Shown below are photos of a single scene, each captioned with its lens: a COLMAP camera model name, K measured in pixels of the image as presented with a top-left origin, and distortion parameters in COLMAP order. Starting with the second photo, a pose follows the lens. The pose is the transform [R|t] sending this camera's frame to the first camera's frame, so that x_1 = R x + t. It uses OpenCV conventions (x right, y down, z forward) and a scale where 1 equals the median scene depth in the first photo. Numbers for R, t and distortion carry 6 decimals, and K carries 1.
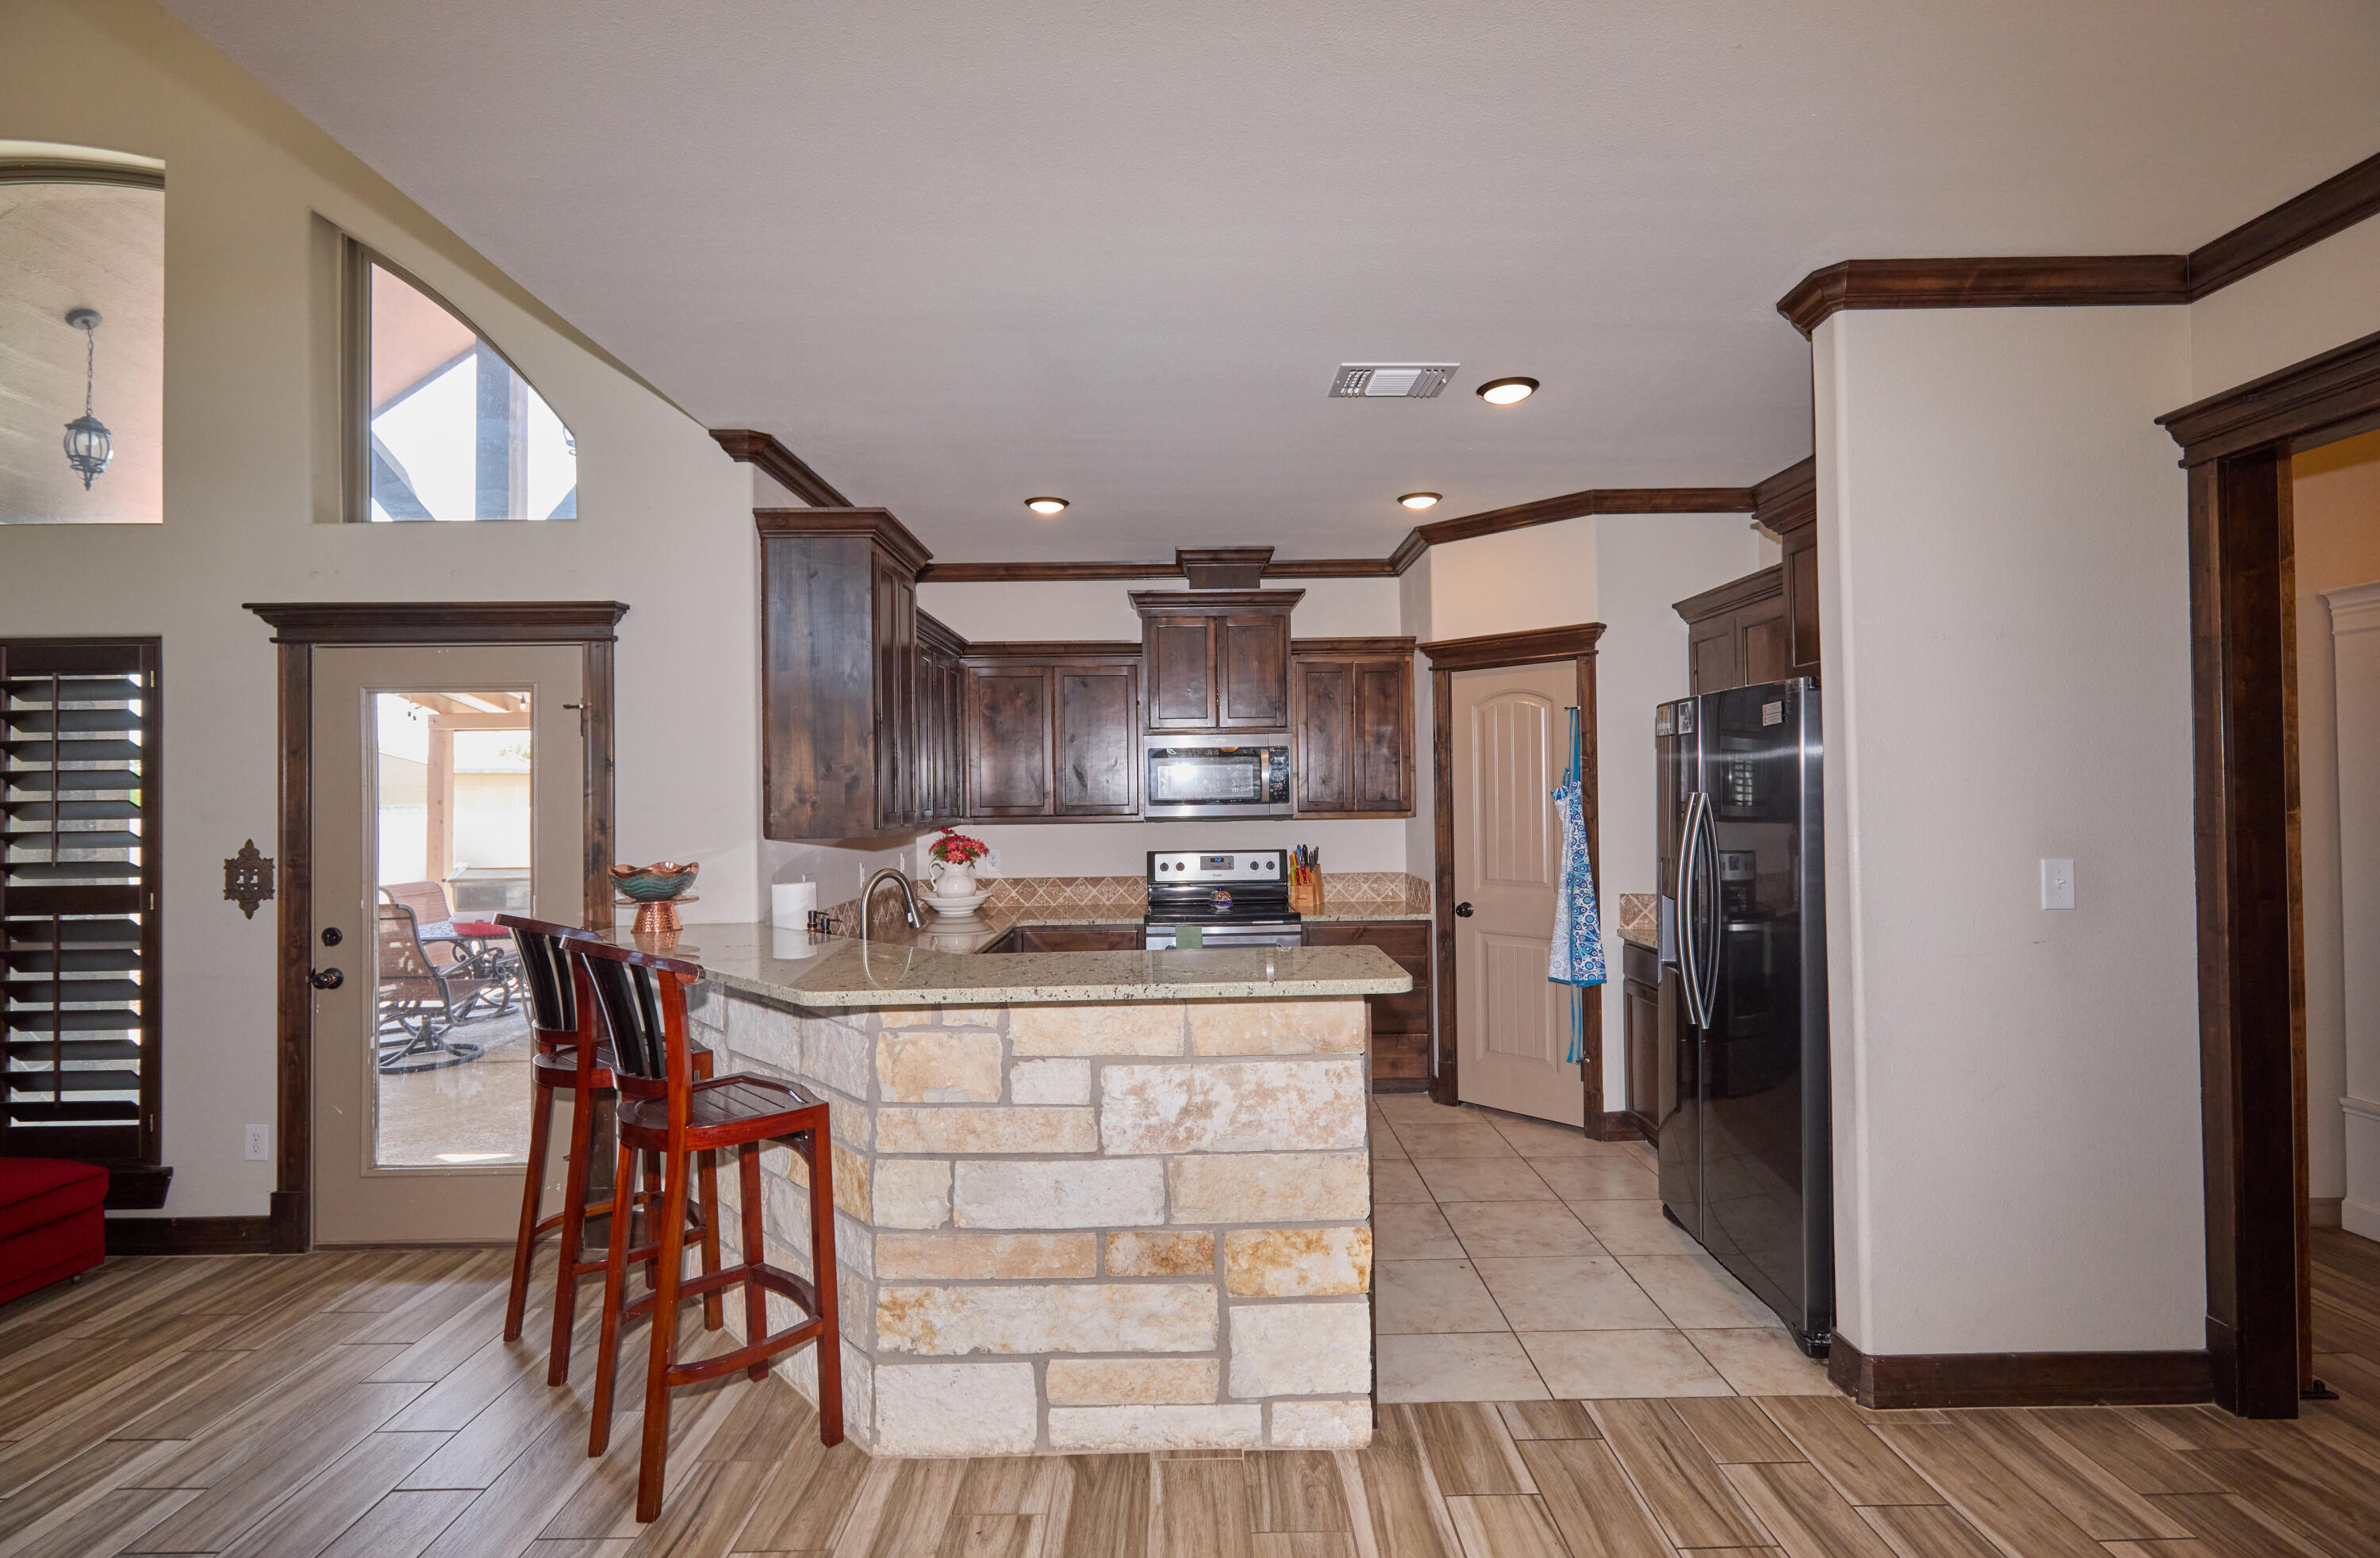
lens RADIAL K [[1047.1, 0, 1192.8], [0, 1047.1, 779.2], [0, 0, 1]] dist [0.001490, -0.000530]
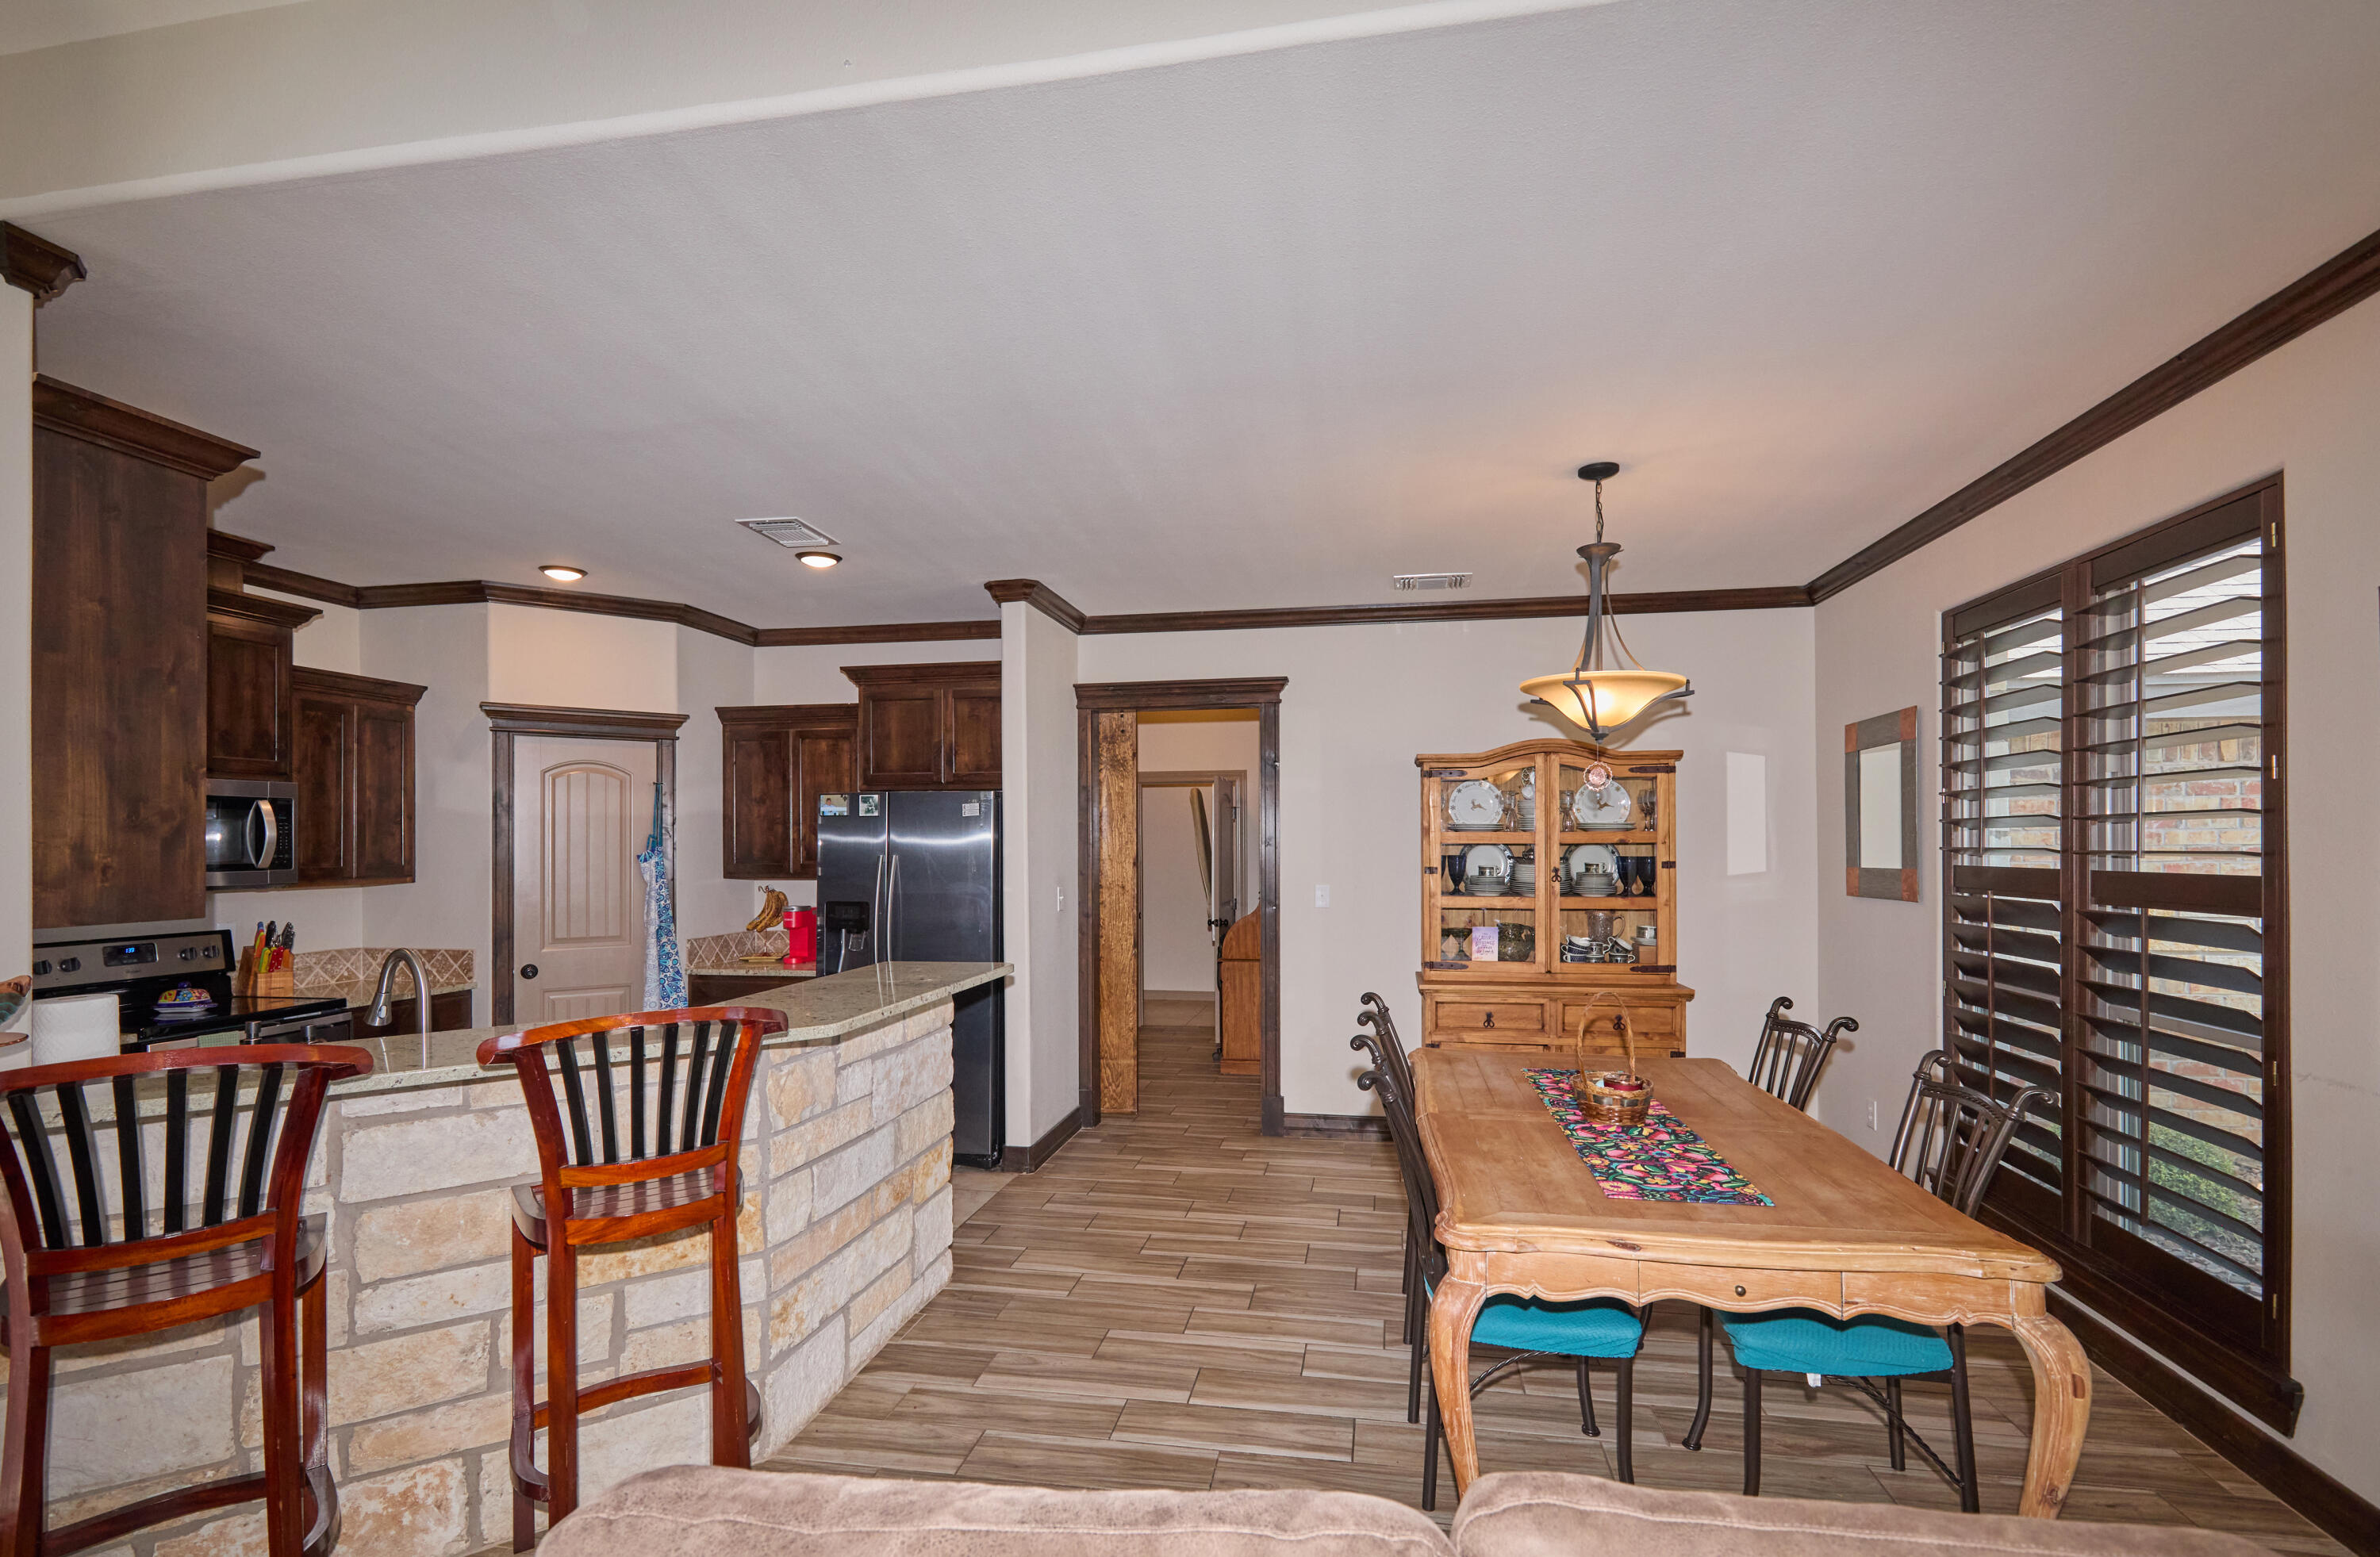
lens RADIAL K [[1091.6, 0, 1190.9], [0, 1091.6, 837.8], [0, 0, 1]] dist [0.003088, -0.000585]
pose [[0.184299, 0.018966, 0.982687, -0.912073], [-0.010596, 0.999794, -0.017309, 0.008971], [-0.982813, -0.007222, 0.184462, 0.242137]]
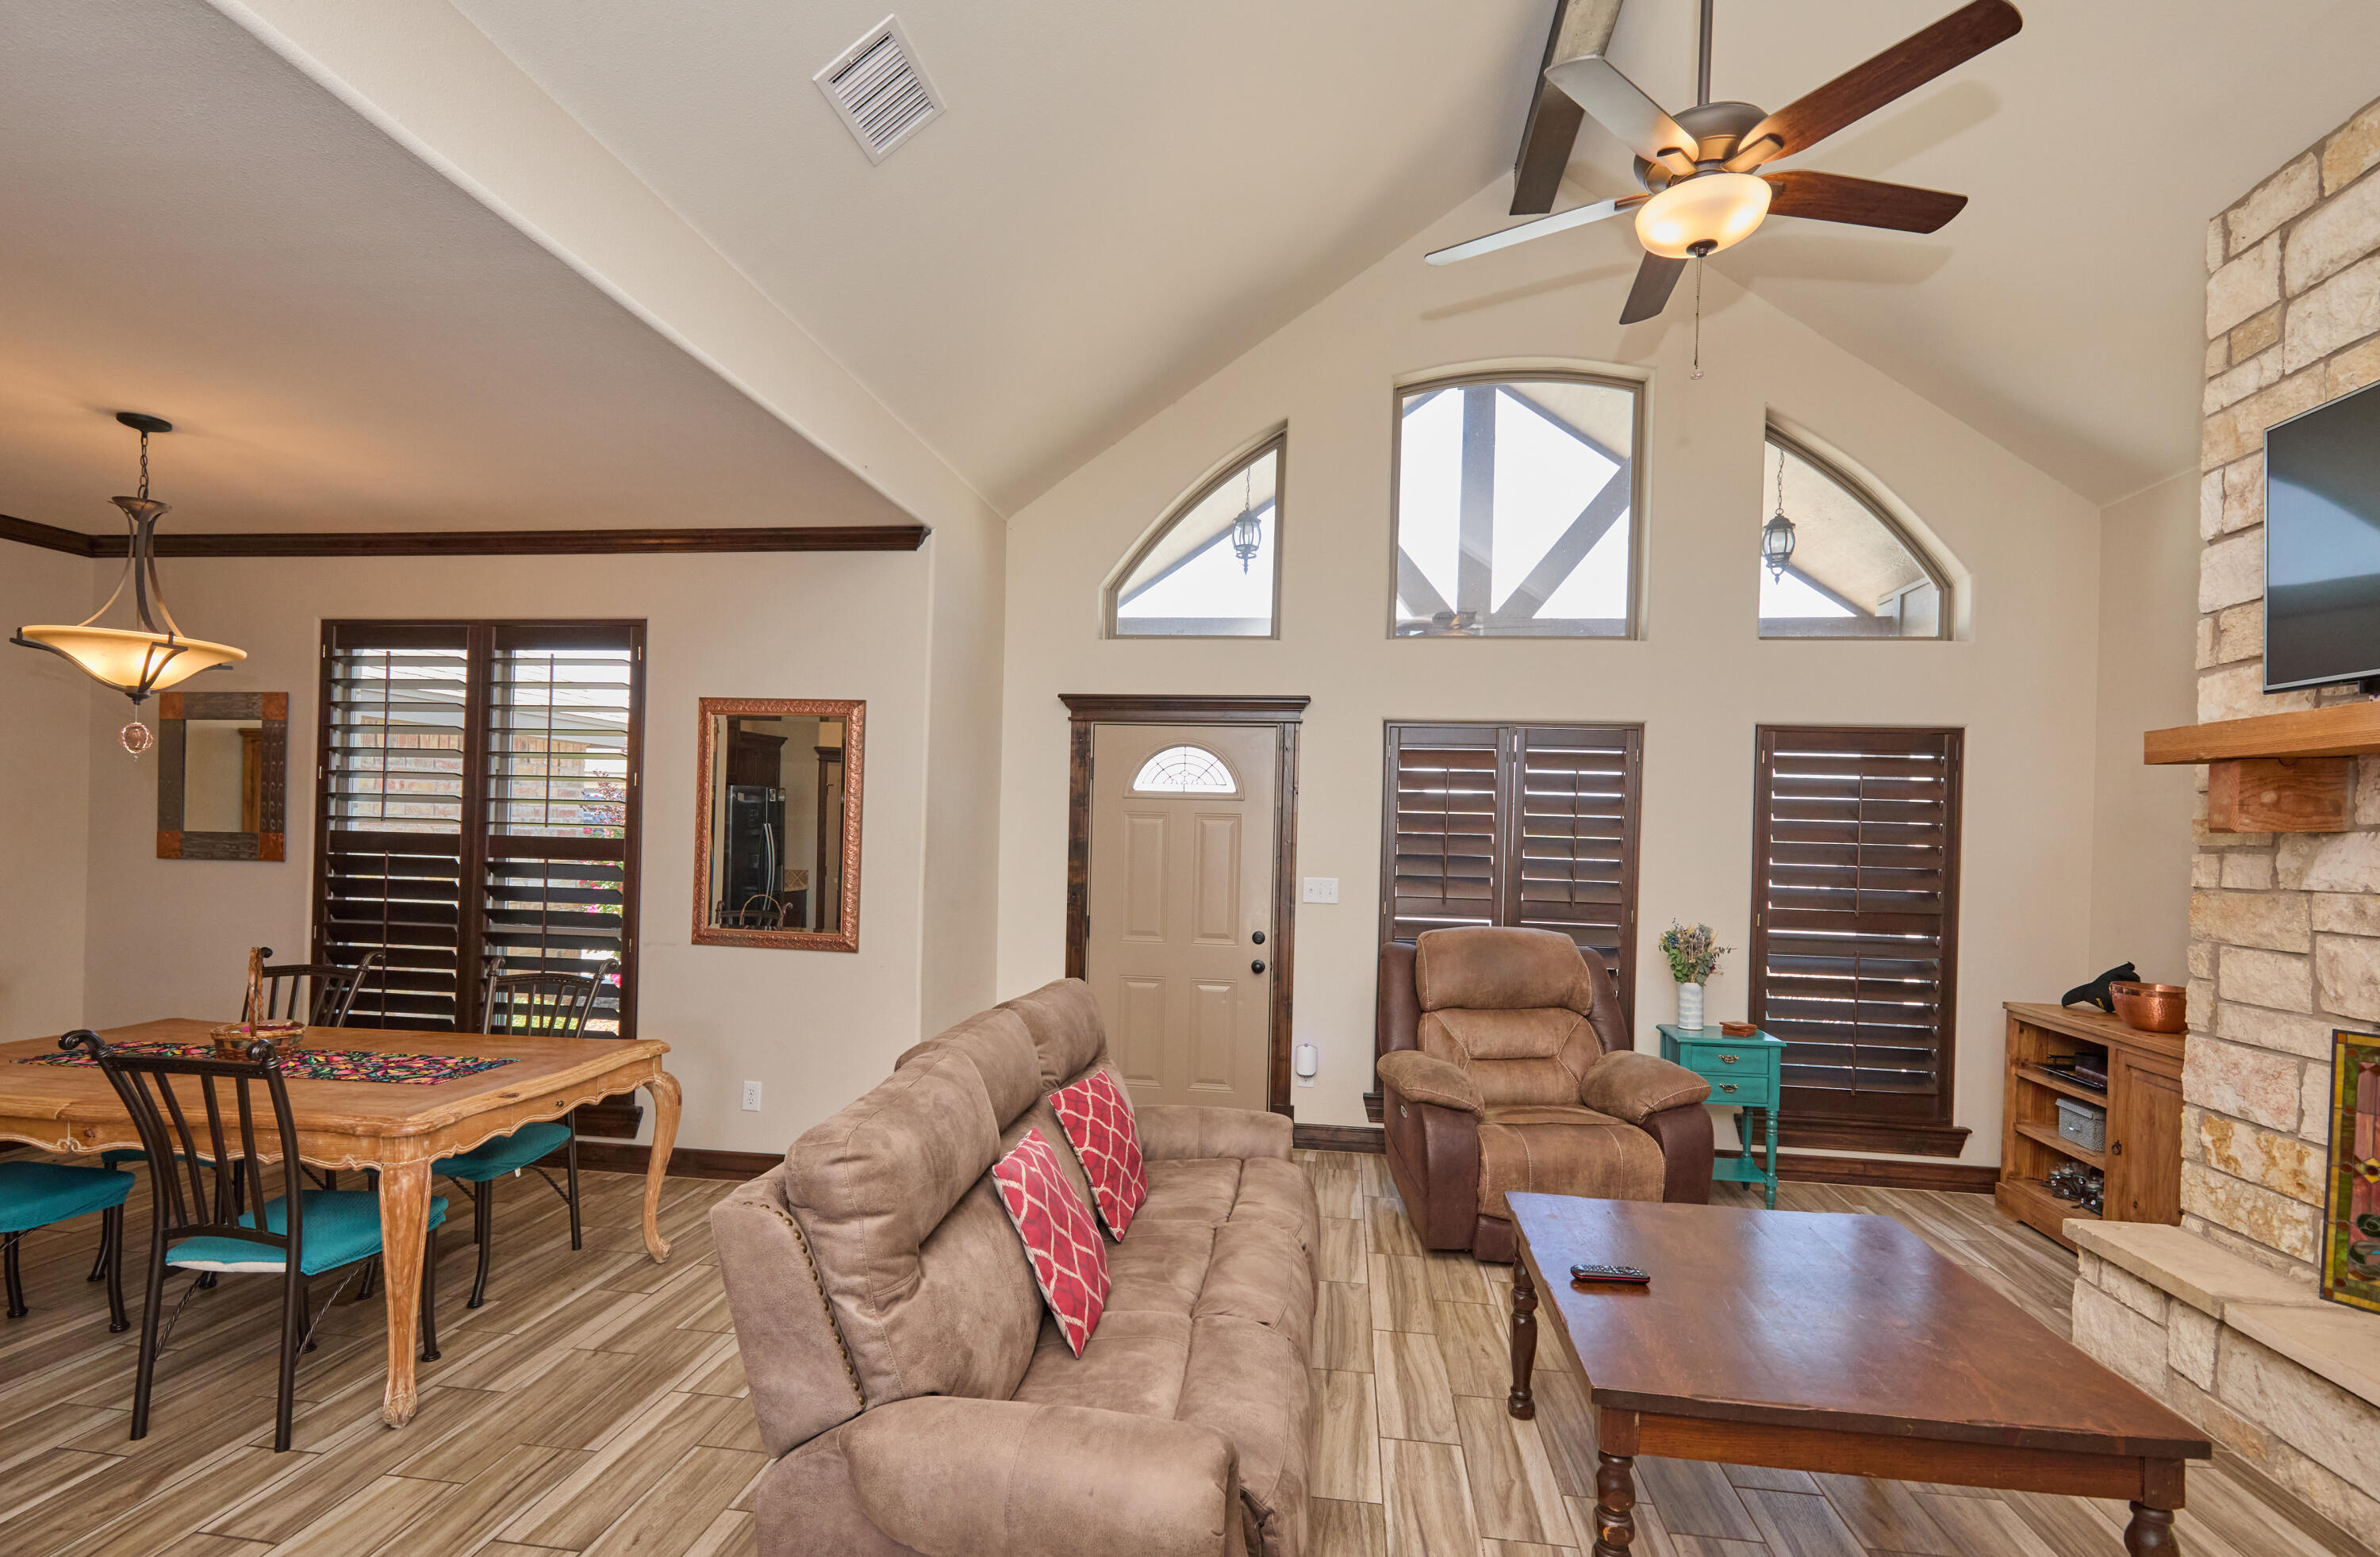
lens RADIAL K [[1091.6, 0, 1190.9], [0, 1091.6, 837.8], [0, 0, 1]] dist [0.003088, -0.000585]
pose [[-0.989828, -0.014130, 0.141563, -0.930012], [-0.015763, 0.999821, -0.010423, 0.016293], [-0.141390, -0.012549, -0.989874, 0.890131]]
